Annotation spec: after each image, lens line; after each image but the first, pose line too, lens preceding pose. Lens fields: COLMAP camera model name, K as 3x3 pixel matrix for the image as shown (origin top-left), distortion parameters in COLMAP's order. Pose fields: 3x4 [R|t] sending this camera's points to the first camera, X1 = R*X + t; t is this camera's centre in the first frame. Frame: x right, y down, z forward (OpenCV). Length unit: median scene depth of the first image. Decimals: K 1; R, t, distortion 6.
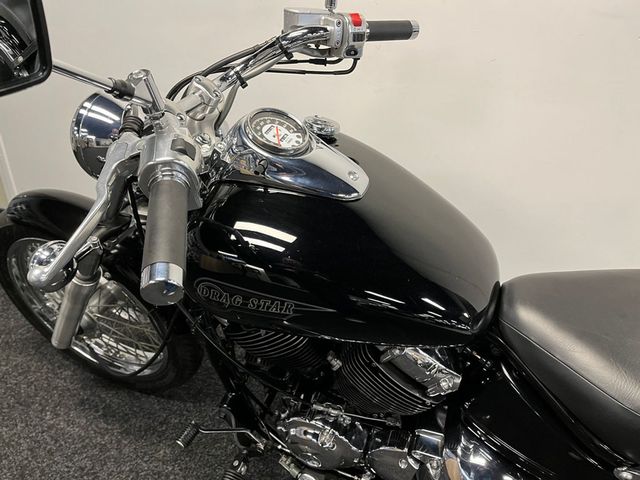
lens RADIAL K [[486.3, 0, 320.4], [0, 486.3, 235.2], [0, 0, 1]] dist [0.082665, -0.106747]
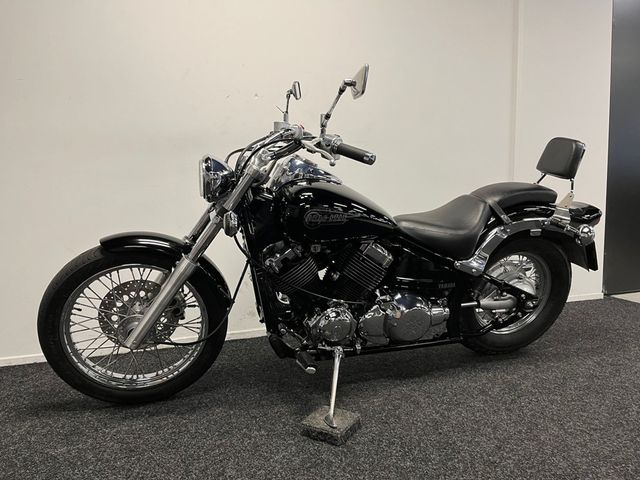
lens RADIAL K [[486.3, 0, 317.6], [0, 486.3, 240.7], [0, 0, 1]] dist [0.082665, -0.106747]
pose [[0.790913, -0.103402, 0.603130, -1.320896], [0.318141, 0.911427, -0.260936, 0.679207], [-0.522727, 0.398258, 0.753755, -0.570714]]
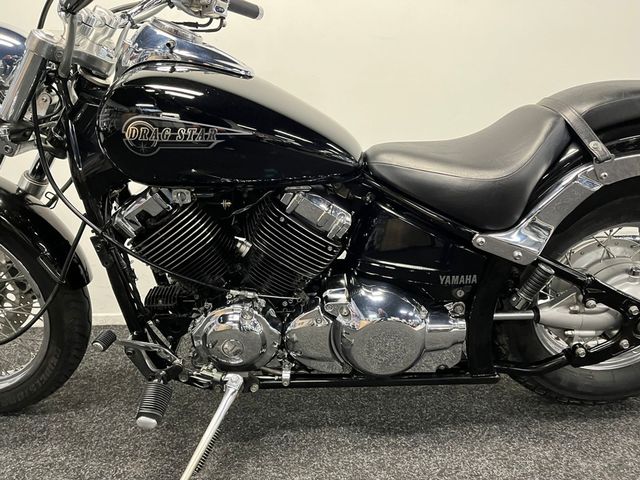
lens RADIAL K [[486.3, 0, 320.9], [0, 486.3, 234.1], [0, 0, 1]] dist [0.082665, -0.106747]
pose [[0.928744, -0.100415, 0.356864, -0.219693], [0.202917, 0.943309, -0.262665, 0.605886], [-0.310257, 0.316362, 0.896468, -0.074166]]
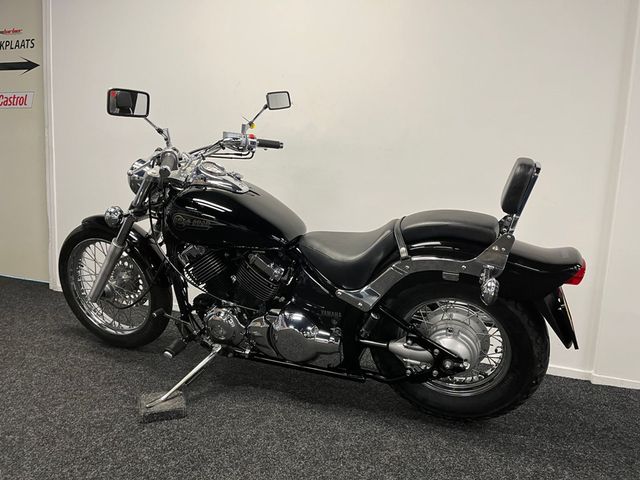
lens RADIAL K [[486.3, 0, 319.5], [0, 486.3, 240.2], [0, 0, 1]] dist [0.082665, -0.106747]
pose [[0.999299, 0.035449, 0.012012, 0.398956], [-0.029127, 0.938071, -0.345217, 0.888380], [-0.023505, 0.344625, 0.938446, -1.134749]]
